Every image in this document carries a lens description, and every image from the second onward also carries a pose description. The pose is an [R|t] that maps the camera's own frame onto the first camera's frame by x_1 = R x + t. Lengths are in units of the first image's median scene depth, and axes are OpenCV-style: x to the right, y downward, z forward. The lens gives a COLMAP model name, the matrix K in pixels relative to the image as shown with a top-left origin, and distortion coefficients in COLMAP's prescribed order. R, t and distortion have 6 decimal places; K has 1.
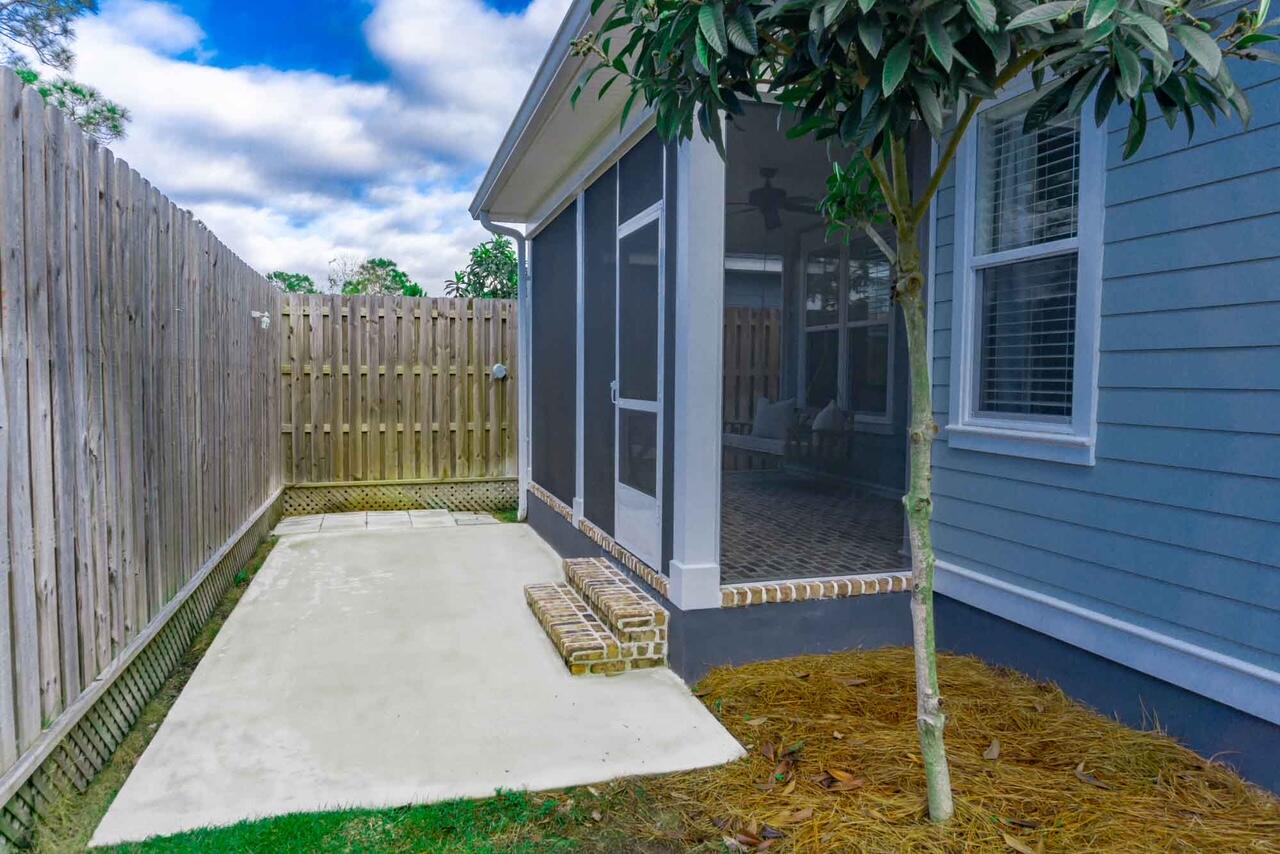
lens RADIAL K [[857.9, 0, 632.5], [0, 857.9, 421.7], [0, 0, 1]] dist [-0.000759, -0.023458]
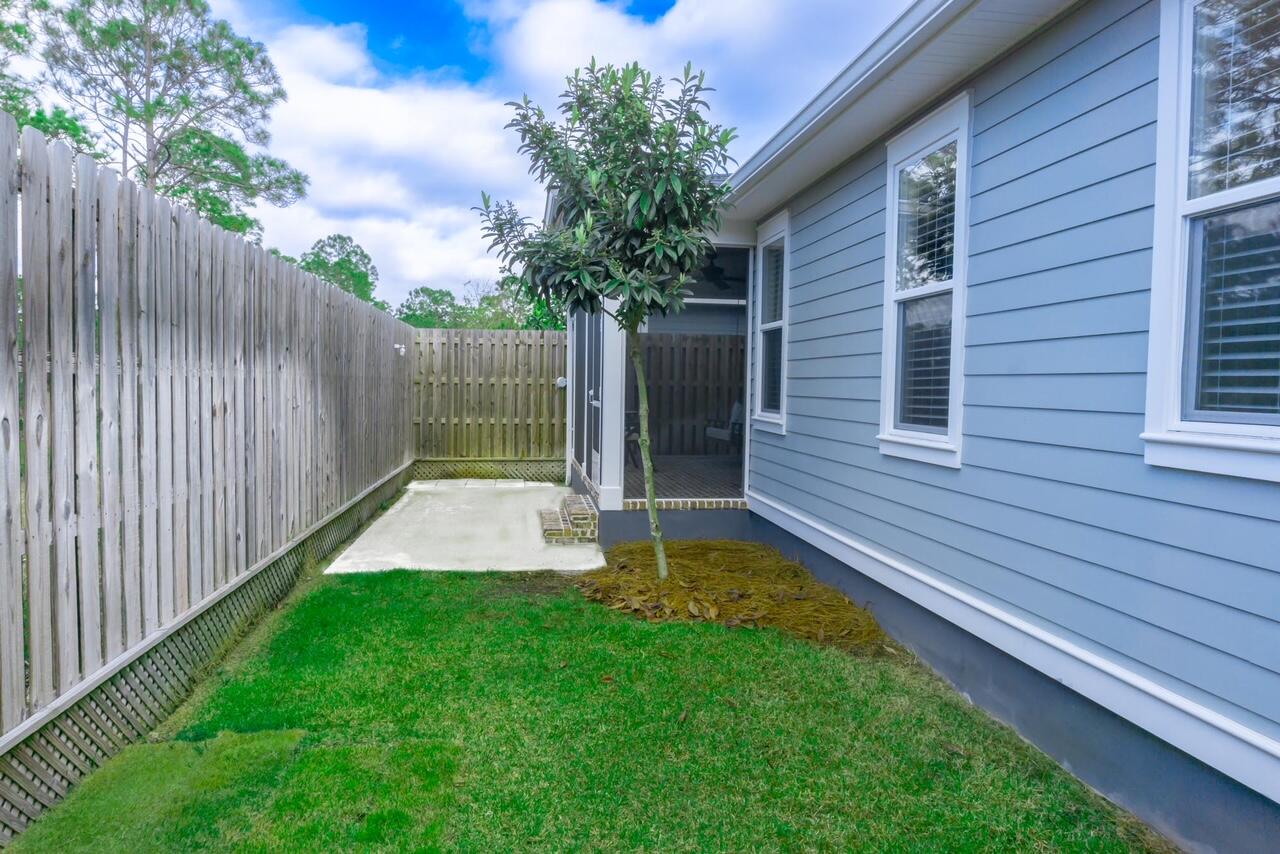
lens RADIAL K [[857.9, 0, 632.5], [0, 857.9, 421.7], [0, 0, 1]] dist [-0.000759, -0.023458]
pose [[0.988194, 0.015336, -0.152441, 0.182526], [-0.016811, 0.999823, -0.008392, 0.016078], [0.152285, 0.010855, 0.988277, -0.388233]]
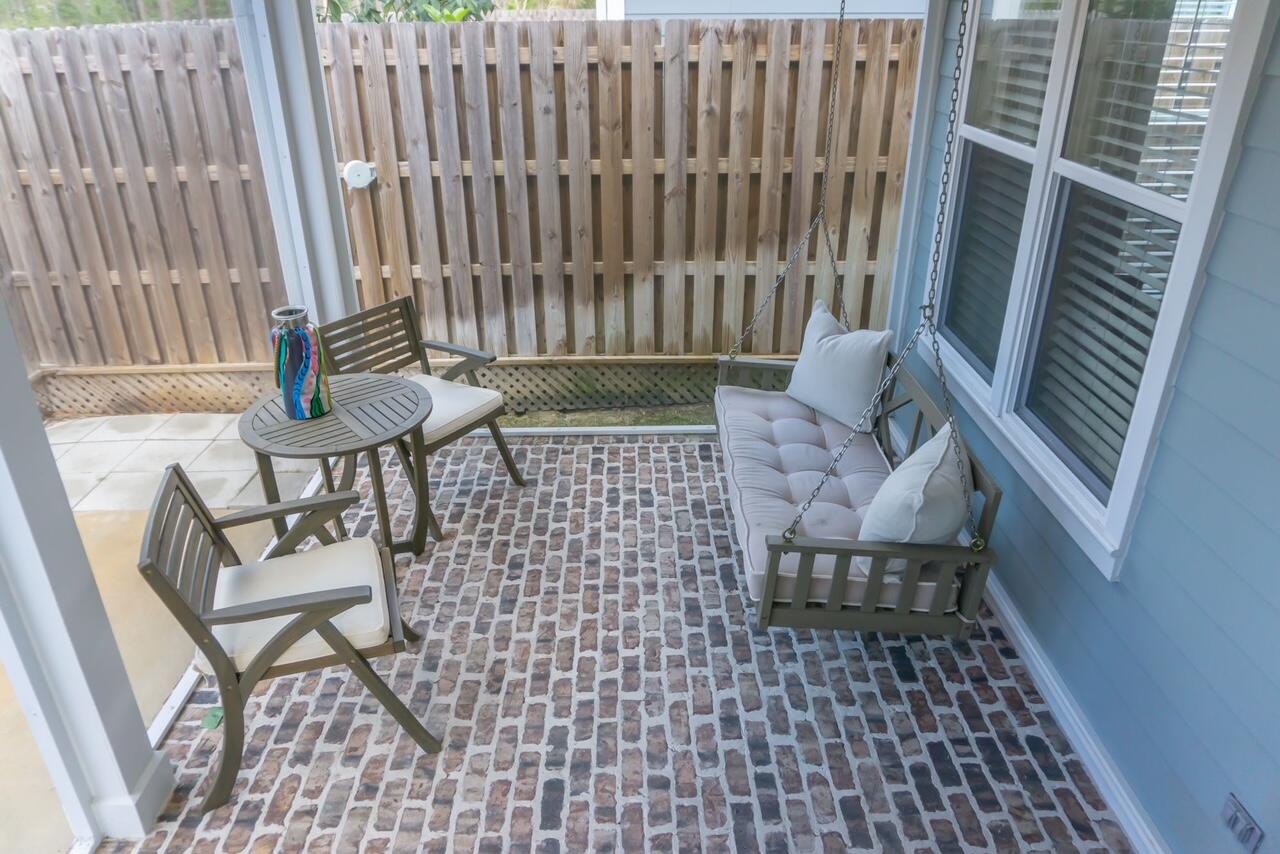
lens RADIAL K [[857.9, 0, 632.5], [0, 857.9, 421.7], [0, 0, 1]] dist [-0.000759, -0.023458]
pose [[0.964902, 0.098472, -0.243450, 0.154855], [0.002286, 0.923851, 0.382745, -0.124577], [0.262601, -0.369868, 0.891200, 0.543729]]
